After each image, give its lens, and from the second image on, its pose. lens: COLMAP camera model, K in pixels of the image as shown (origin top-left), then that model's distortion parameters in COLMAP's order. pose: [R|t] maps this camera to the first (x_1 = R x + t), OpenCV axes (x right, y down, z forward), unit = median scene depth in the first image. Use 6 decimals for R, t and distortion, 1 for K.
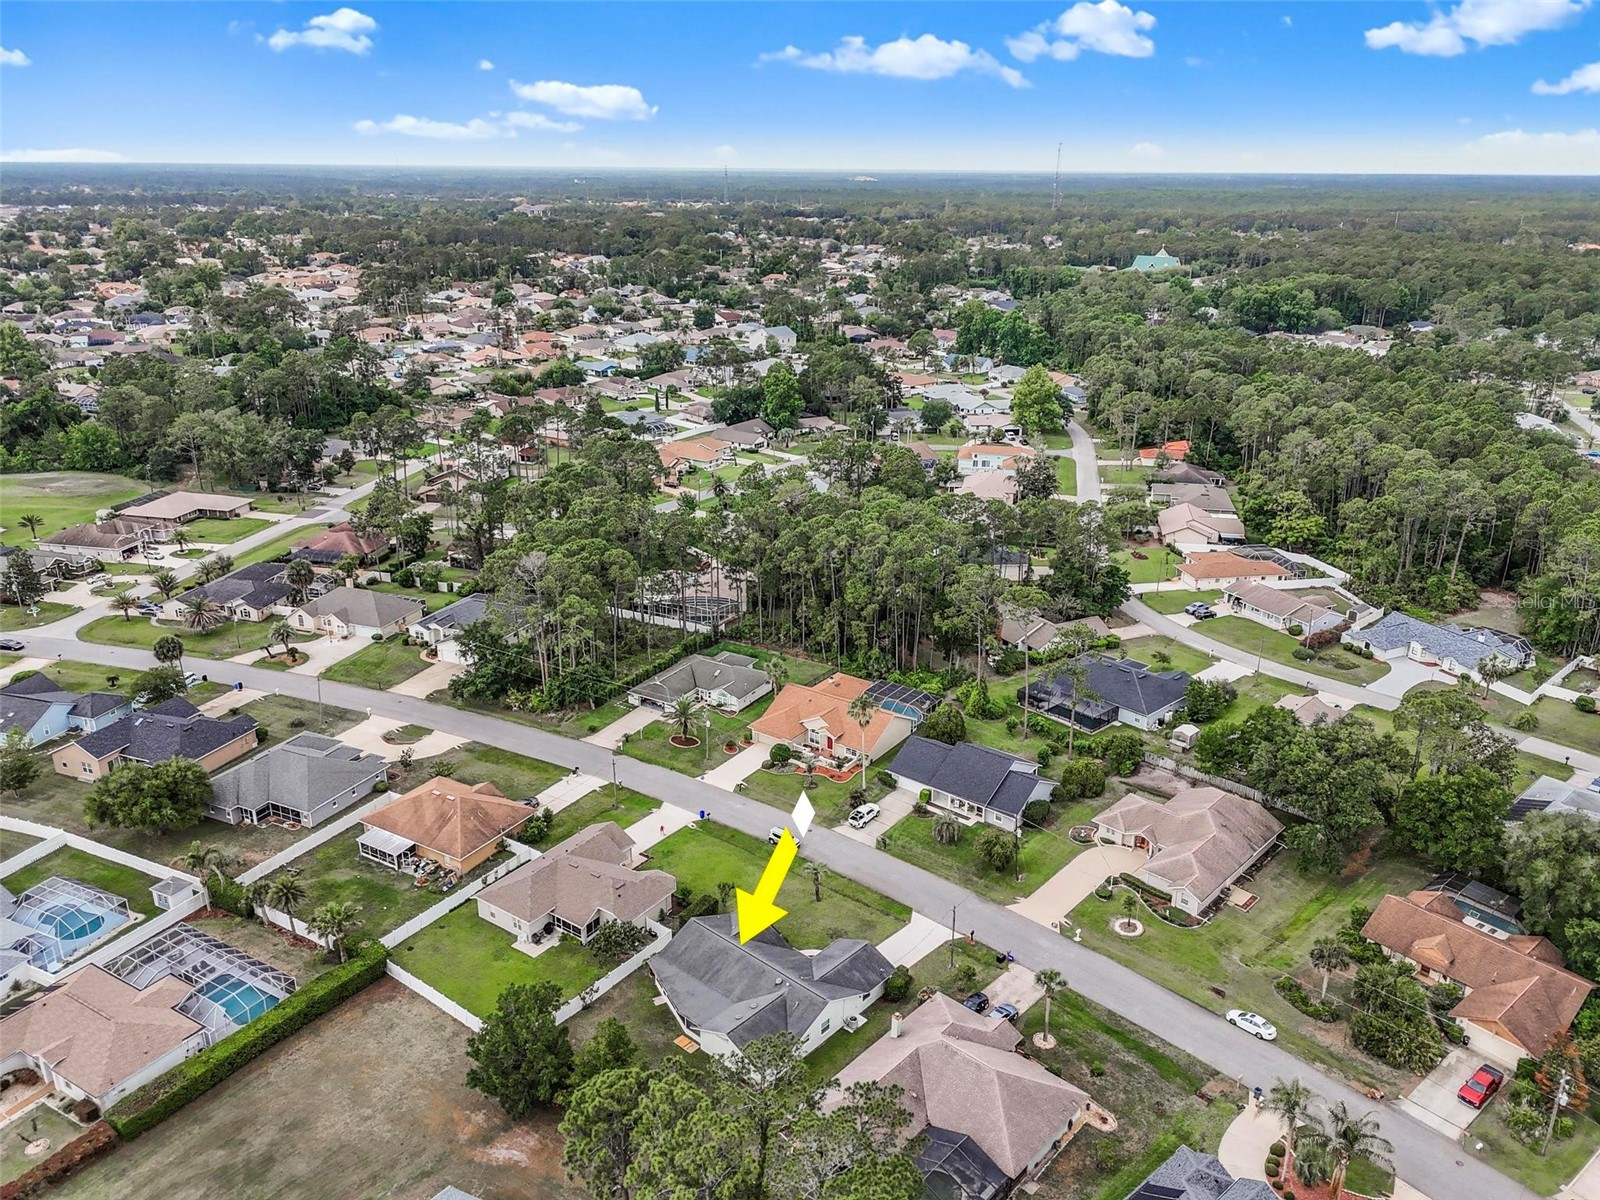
lens RADIAL K [[1114.9, 0, 796.3], [0, 1114.9, 678.4], [0, 0, 1]] dist [0.082250, -0.075411]
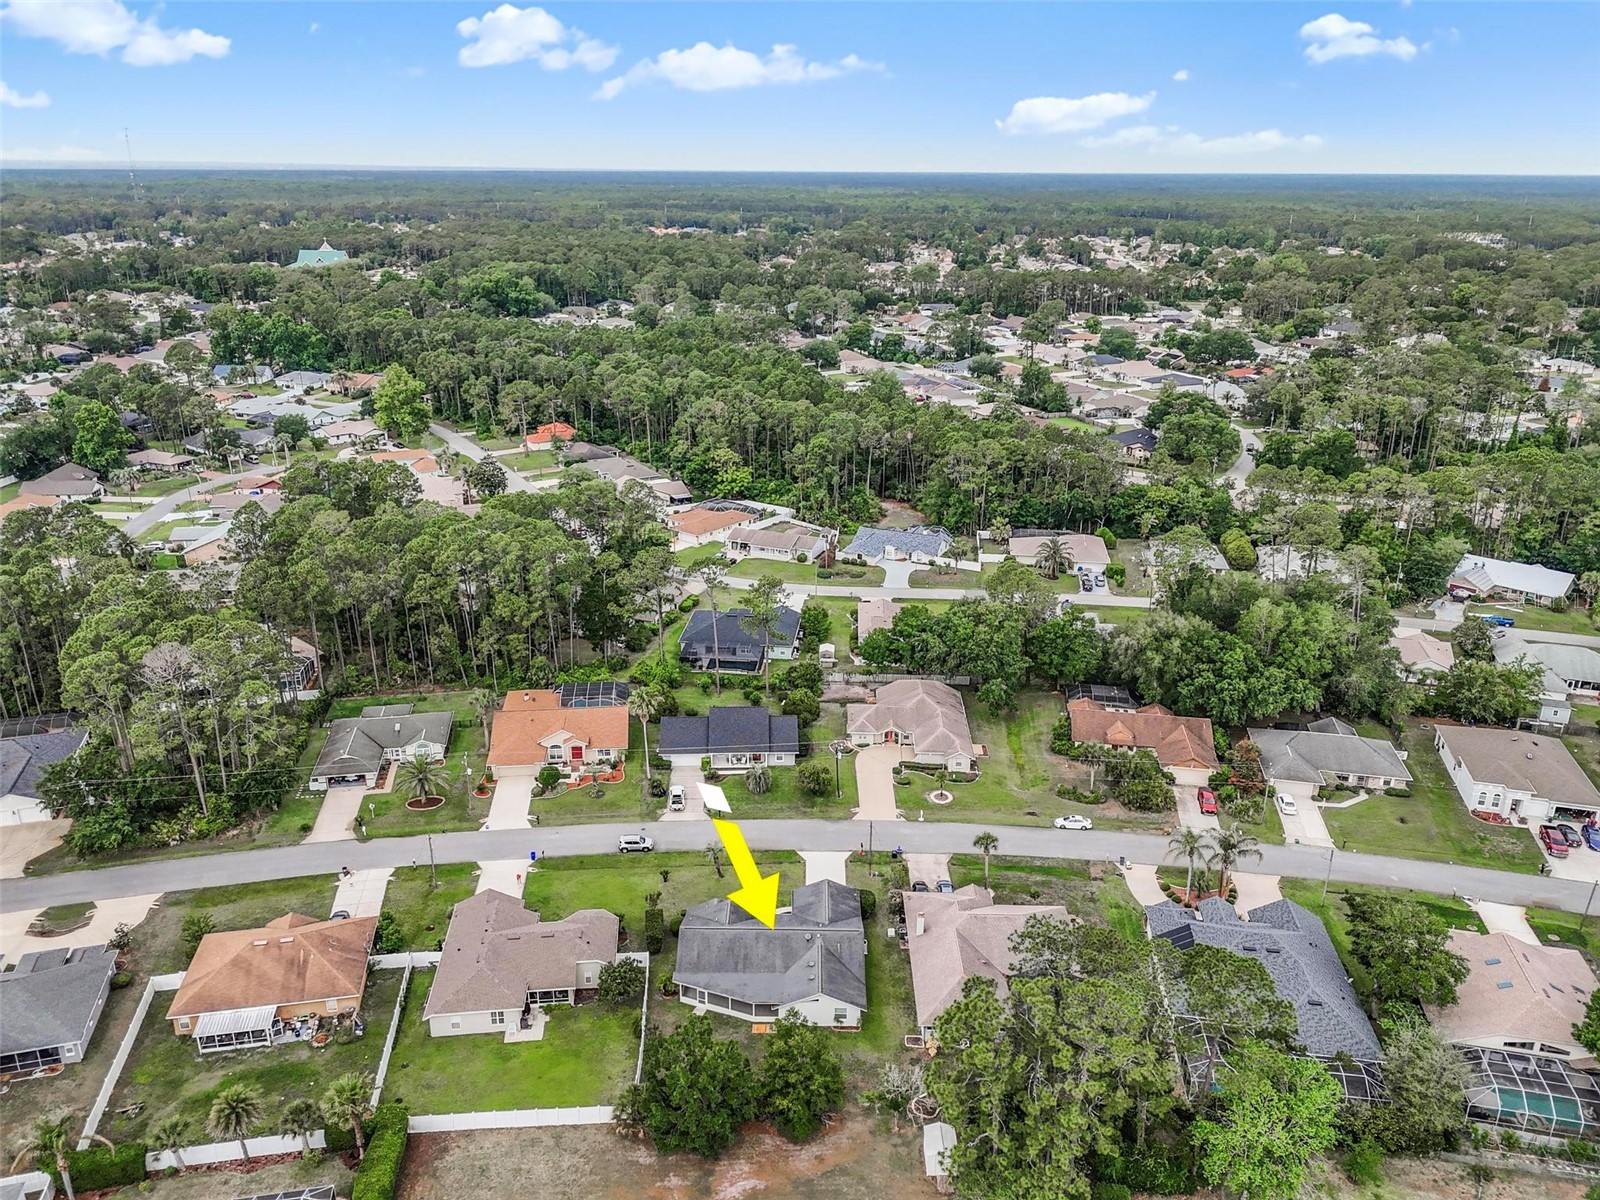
lens RADIAL K [[1114.9, 0, 796.3], [0, 1114.9, 678.4], [0, 0, 1]] dist [0.082250, -0.075411]
pose [[0.760261, -0.272774, 0.589574, -0.354318], [0.269005, 0.958294, 0.096483, -0.043305], [-0.591303, 0.085246, 0.801931, 0.079540]]
